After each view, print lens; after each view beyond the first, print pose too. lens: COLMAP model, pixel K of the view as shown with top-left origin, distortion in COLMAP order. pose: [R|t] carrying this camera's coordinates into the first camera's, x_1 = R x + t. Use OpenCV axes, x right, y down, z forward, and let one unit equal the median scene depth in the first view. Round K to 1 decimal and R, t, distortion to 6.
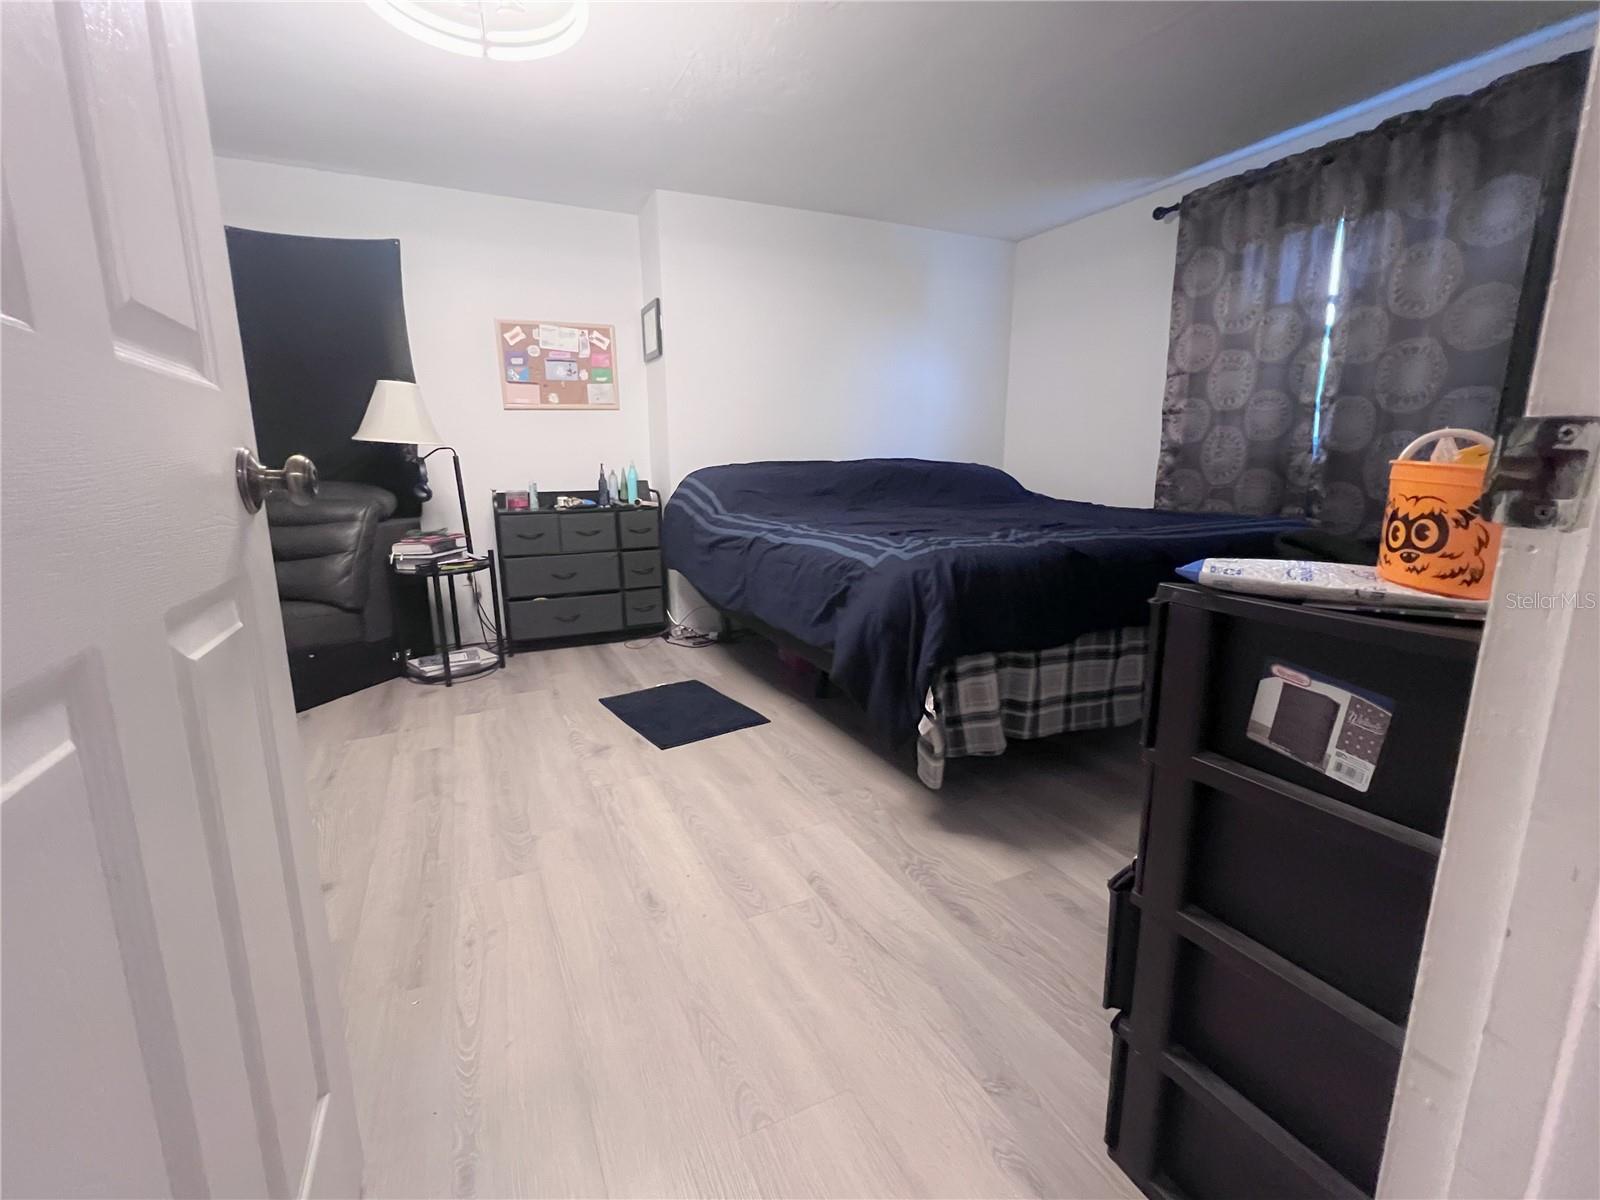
lens RADIAL K [[701.9, 0, 795.7], [0, 701.9, 598.2], [0, 0, 1]] dist [-0.000945, 0.000079]
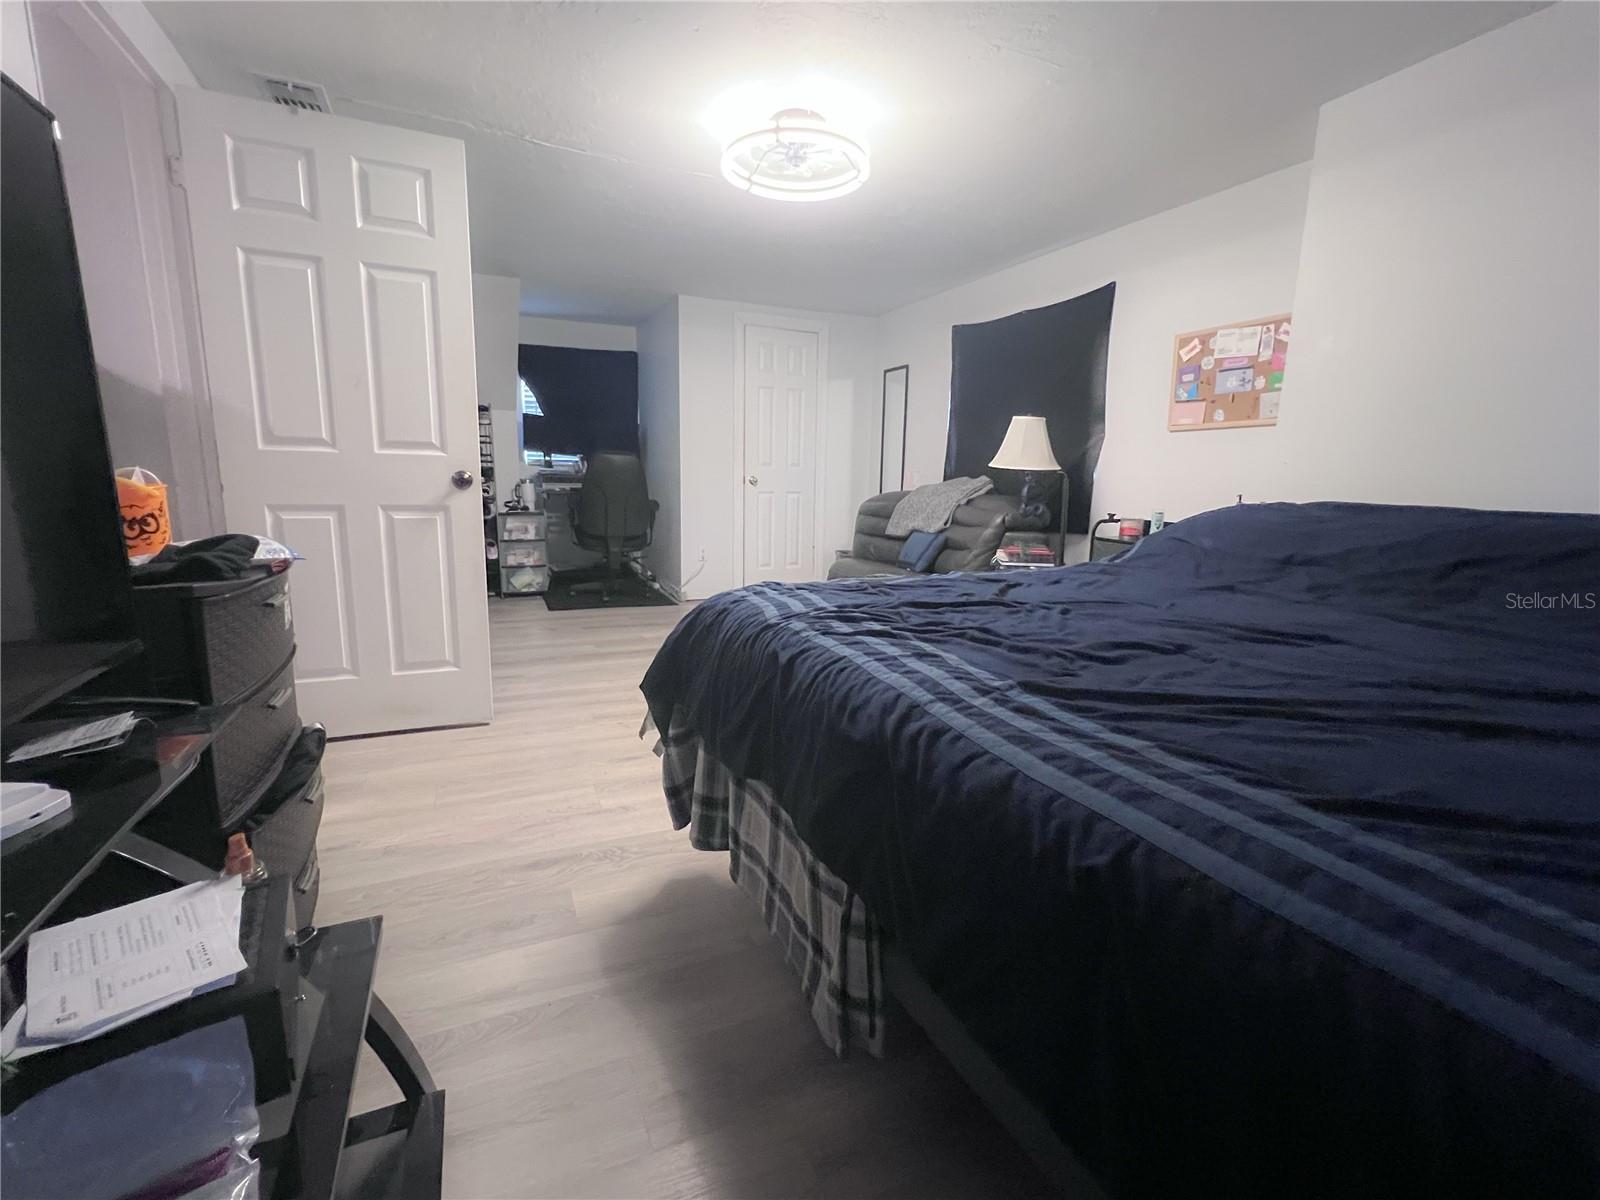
lens RADIAL K [[701.9, 0, 795.5], [0, 701.9, 596.9], [0, 0, 1]] dist [-0.000945, 0.000079]
pose [[-0.031338, 0.187811, -0.981705, 0.551350], [-0.220208, 0.956756, 0.190067, -0.127142], [0.974949, 0.222136, 0.011375, 0.554806]]
